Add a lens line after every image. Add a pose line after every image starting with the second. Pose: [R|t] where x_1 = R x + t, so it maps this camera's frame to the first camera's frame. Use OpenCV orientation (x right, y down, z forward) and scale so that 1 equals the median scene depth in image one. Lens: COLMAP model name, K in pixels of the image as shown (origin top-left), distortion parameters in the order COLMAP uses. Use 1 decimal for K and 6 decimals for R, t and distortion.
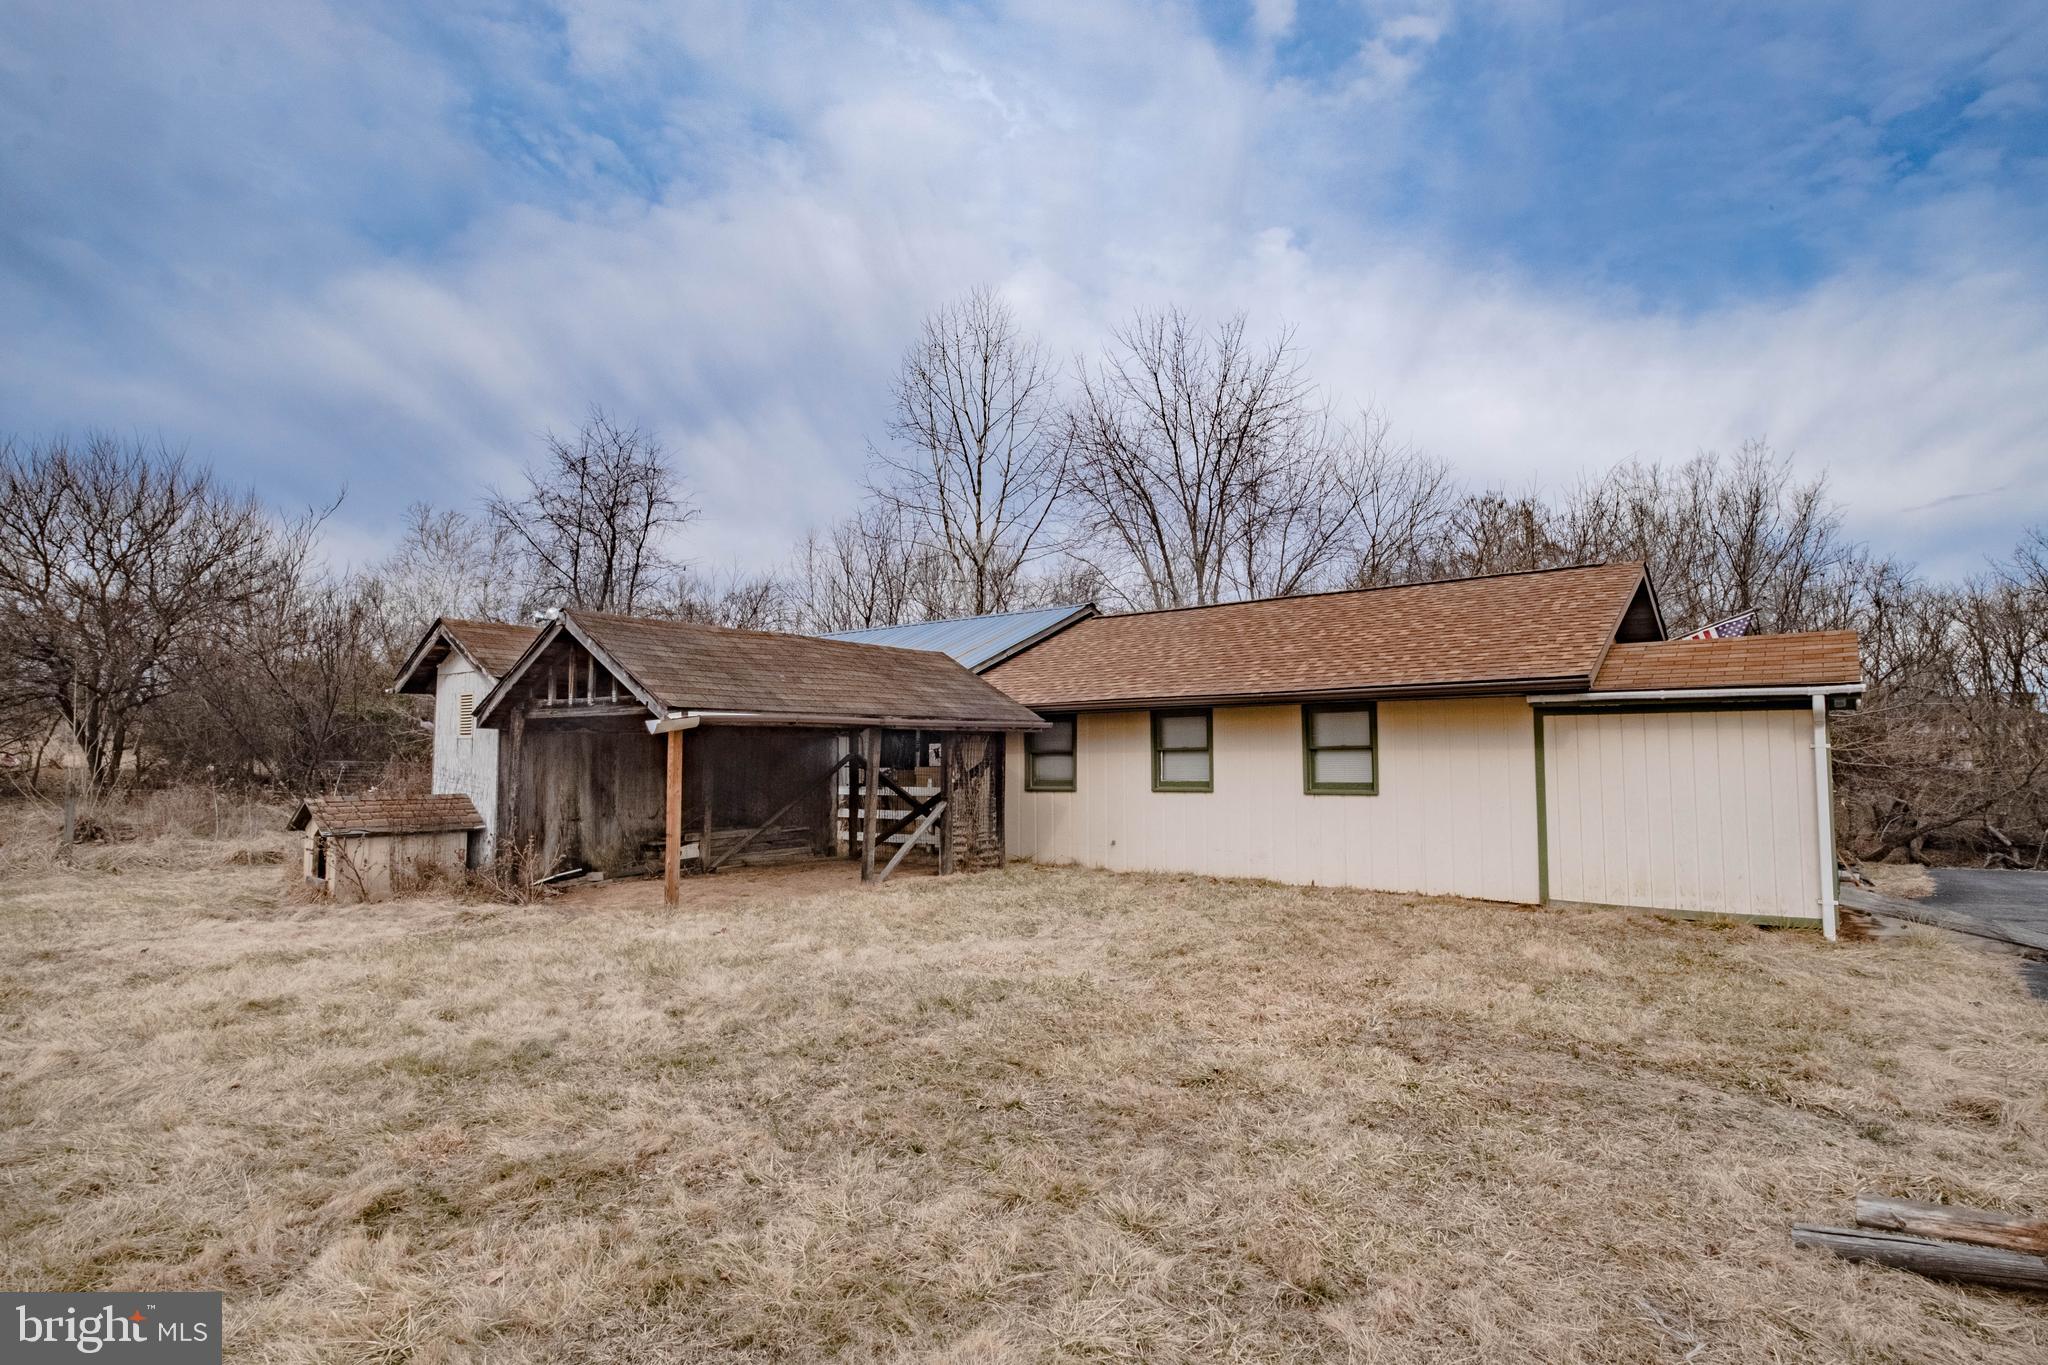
lens RADIAL K [[1072.6, 0, 1024.0], [0, 1072.6, 682.5], [0, 0, 1]] dist [-0.000359, -0.000034]
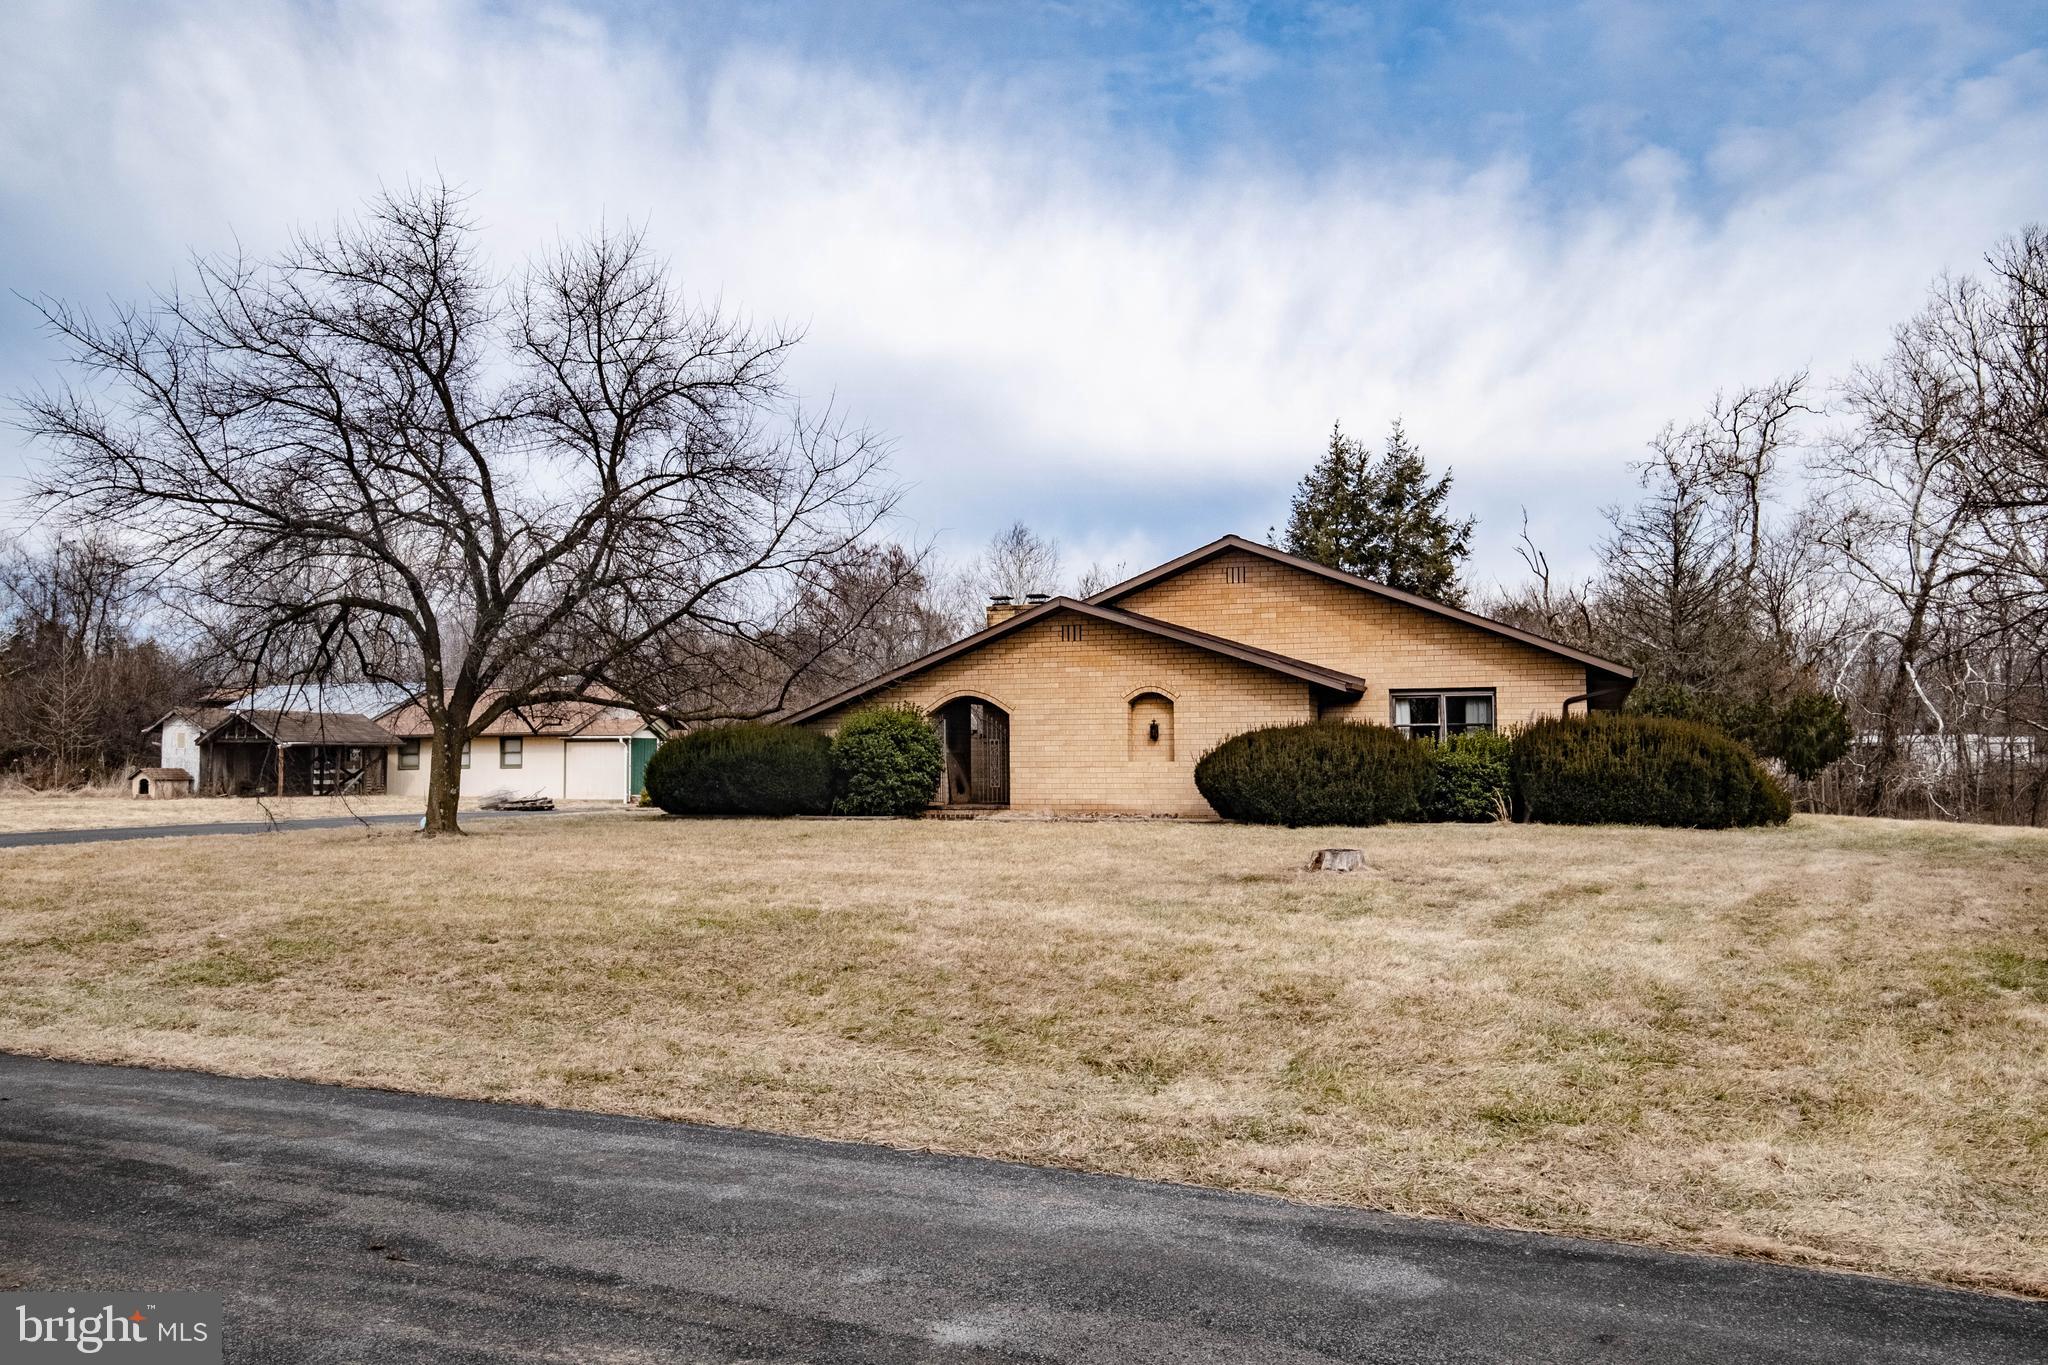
lens RADIAL K [[1565.8, 0, 1024.0], [0, 1565.8, 682.5], [0, 0, 1]] dist [0.000468, 0.000571]
pose [[0.943196, 0.011949, 0.332021, 0.193357], [-0.018223, 0.999709, 0.015790, -0.216333], [-0.331736, -0.020944, 0.943140, -3.405223]]
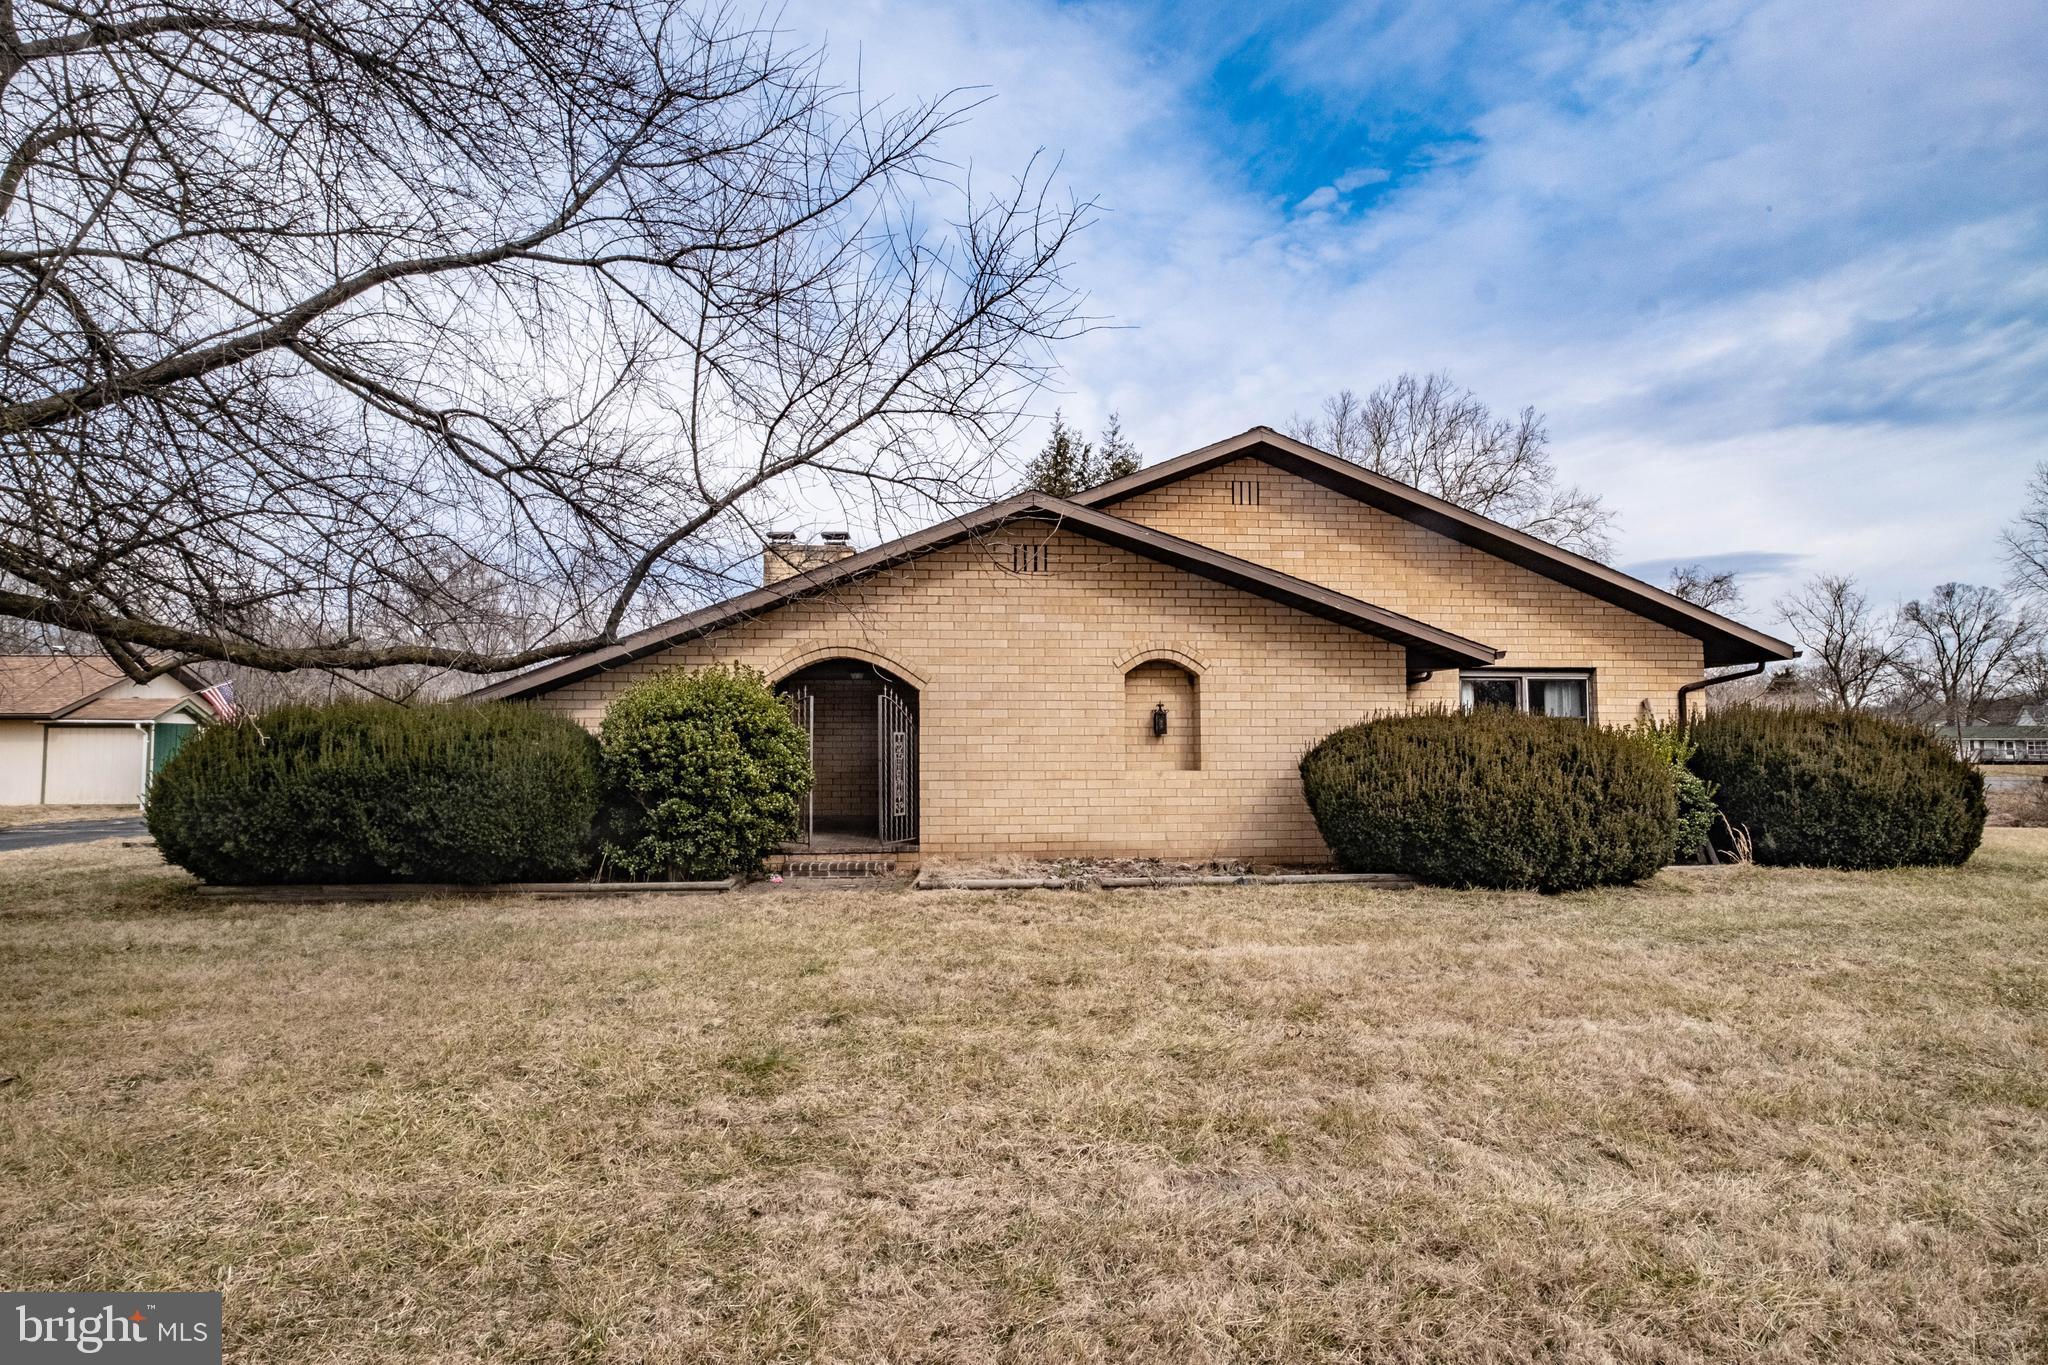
lens RADIAL K [[1070.9, 0, 1024.0], [0, 1070.9, 682.5], [0, 0, 1]] dist [-0.001217, -0.000514]
pose [[0.723554, 0.039521, 0.689135, 0.373917], [-0.047639, 0.998838, -0.007264, -0.132511], [-0.688621, -0.027573, 0.724597, -1.880728]]
